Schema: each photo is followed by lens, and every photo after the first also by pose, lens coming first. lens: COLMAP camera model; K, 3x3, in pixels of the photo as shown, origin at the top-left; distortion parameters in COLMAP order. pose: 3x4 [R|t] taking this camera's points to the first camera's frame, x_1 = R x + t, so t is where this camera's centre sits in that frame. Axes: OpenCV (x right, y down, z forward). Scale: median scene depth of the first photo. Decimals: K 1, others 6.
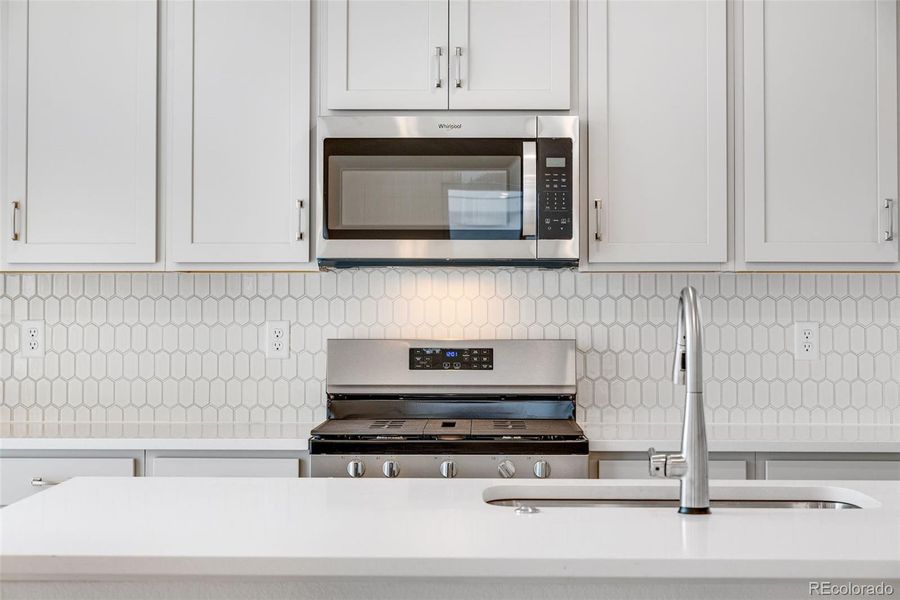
lens RADIAL K [[1883.8, 0, 450.0], [0, 1883.8, 300.0], [0, 0, 1]] dist [-0.082344, -0.106757]
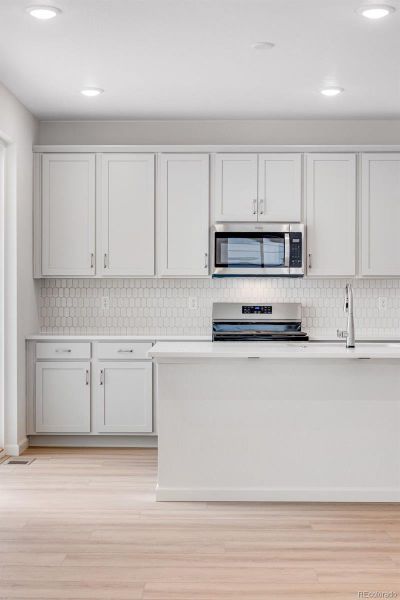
lens RADIAL K [[985.3, 0, 200.0], [0, 985.3, 300.0], [0, 0, 1]] dist [0.006233, 0.014091]
pose [[0.999897, 0.000246, 0.014349, -0.109217], [-0.000355, 0.999971, 0.007572, 0.005861], [-0.014346, -0.007577, 0.999868, -0.487197]]
